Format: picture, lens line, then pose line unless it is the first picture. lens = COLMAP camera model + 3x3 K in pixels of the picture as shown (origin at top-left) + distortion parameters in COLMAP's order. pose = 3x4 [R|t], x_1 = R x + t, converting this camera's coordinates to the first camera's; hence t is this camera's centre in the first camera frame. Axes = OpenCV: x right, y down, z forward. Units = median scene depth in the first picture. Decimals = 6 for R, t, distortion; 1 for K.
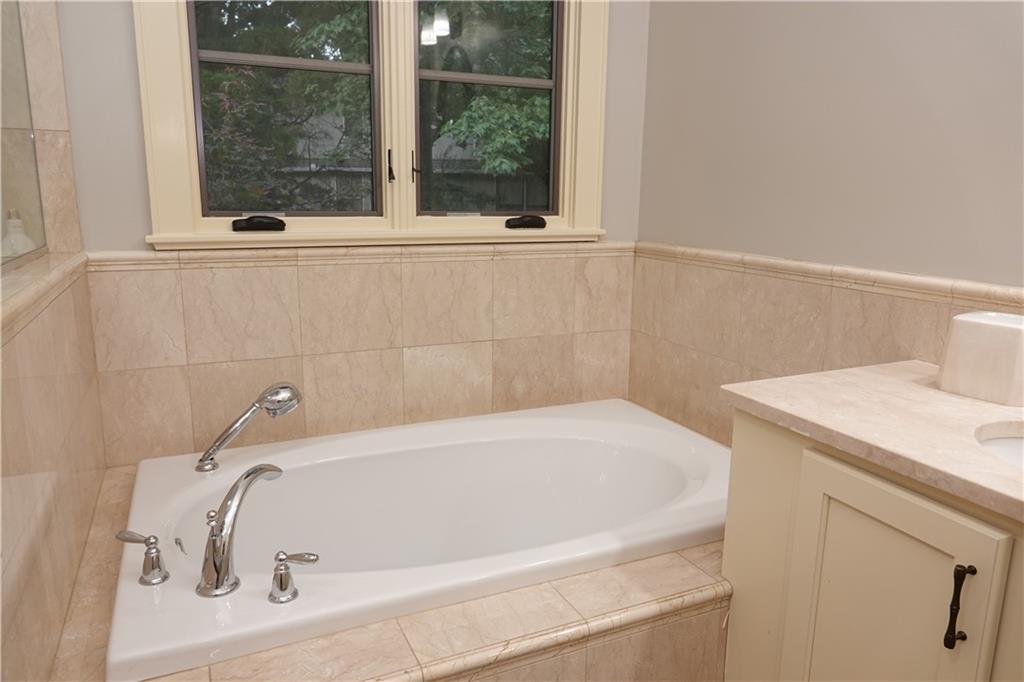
lens RADIAL K [[700.3, 0, 511.8], [0, 700.3, 338.8], [0, 0, 1]] dist [0.006383, 0.000064]
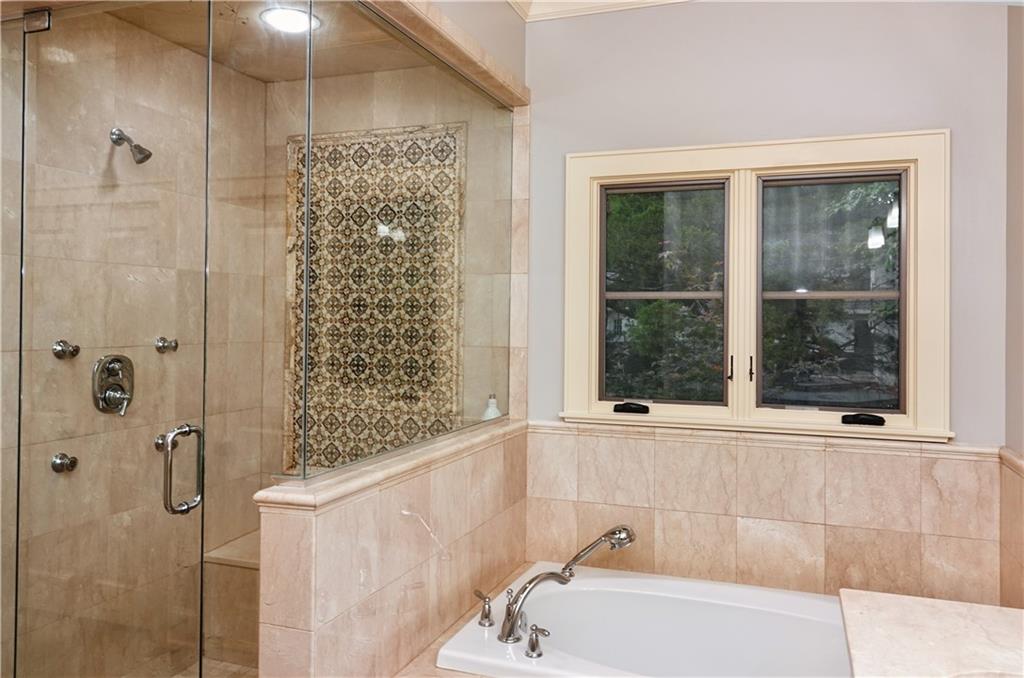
lens RADIAL K [[700.3, 0, 509.7], [0, 700.3, 335.4], [0, 0, 1]] dist [0.006383, 0.000064]
pose [[0.730987, 0.000032, -0.682391, 0.376435], [-0.145170, 0.977117, -0.155462, -0.046849], [0.666771, 0.212704, 0.714265, -0.176443]]
